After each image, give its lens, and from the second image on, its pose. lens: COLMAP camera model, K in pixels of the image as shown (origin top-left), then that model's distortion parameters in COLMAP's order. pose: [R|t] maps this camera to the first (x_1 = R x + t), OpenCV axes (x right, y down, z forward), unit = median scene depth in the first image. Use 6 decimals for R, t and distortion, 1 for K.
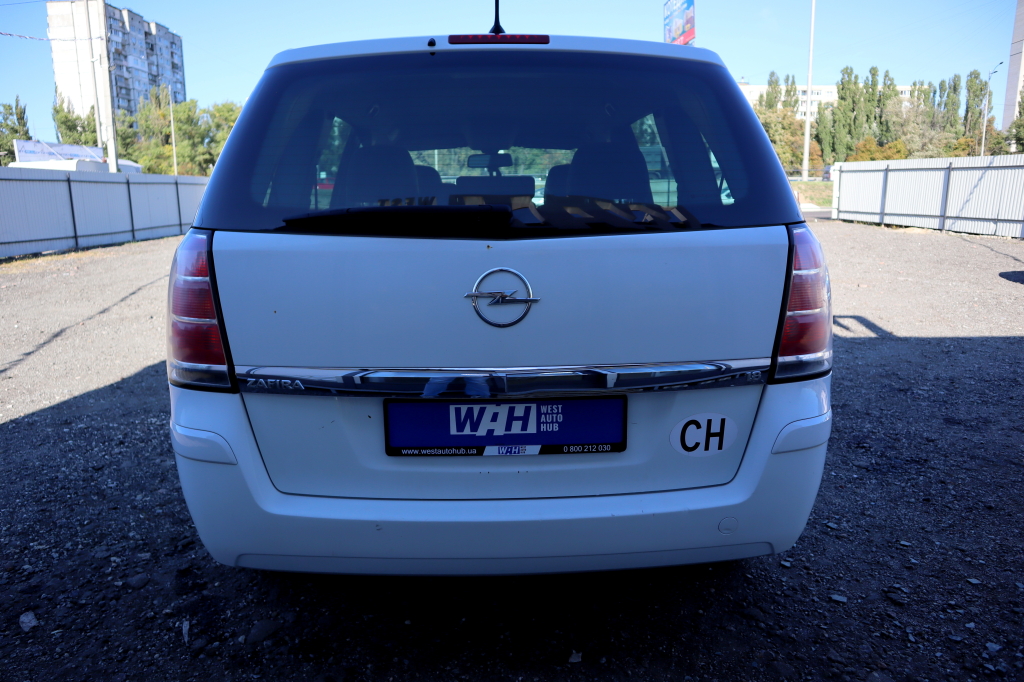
lens RADIAL K [[697.7, 0, 512.0], [0, 697.7, 341.0], [0, 0, 1]] dist [-0.075278, 0.005182]
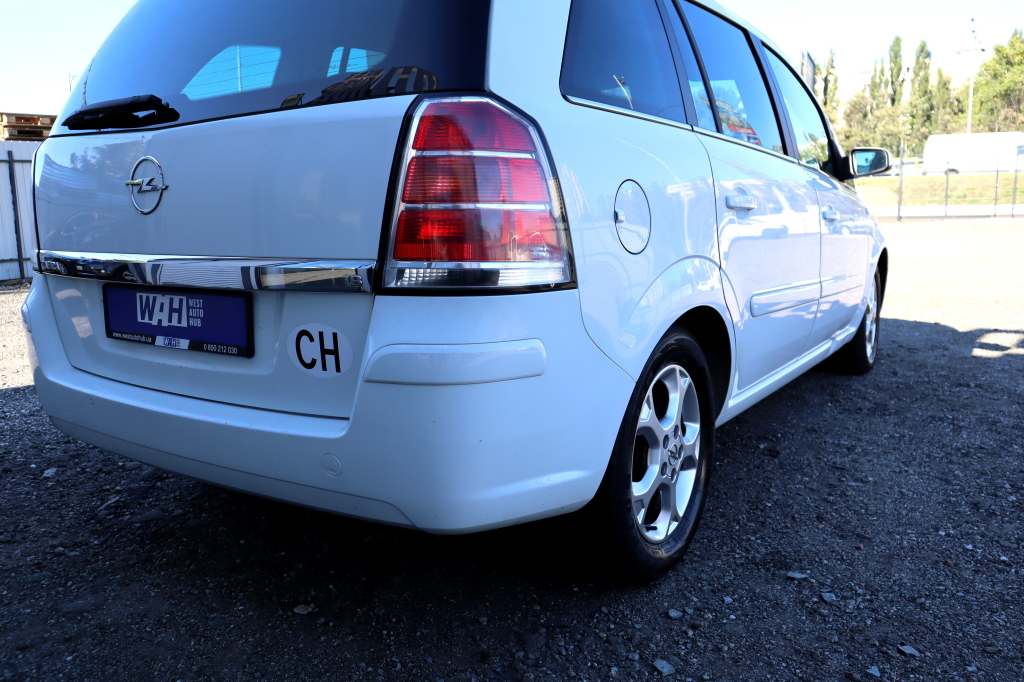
lens RADIAL K [[802.8, 0, 512.0], [0, 802.8, 341.0], [0, 0, 1]] dist [-0.060639, 0.002637]
pose [[0.824045, 0.094544, -0.558579, 1.036503], [-0.109716, 0.993943, 0.006375, 0.094036], [0.555799, 0.056032, 0.829427, 0.328127]]
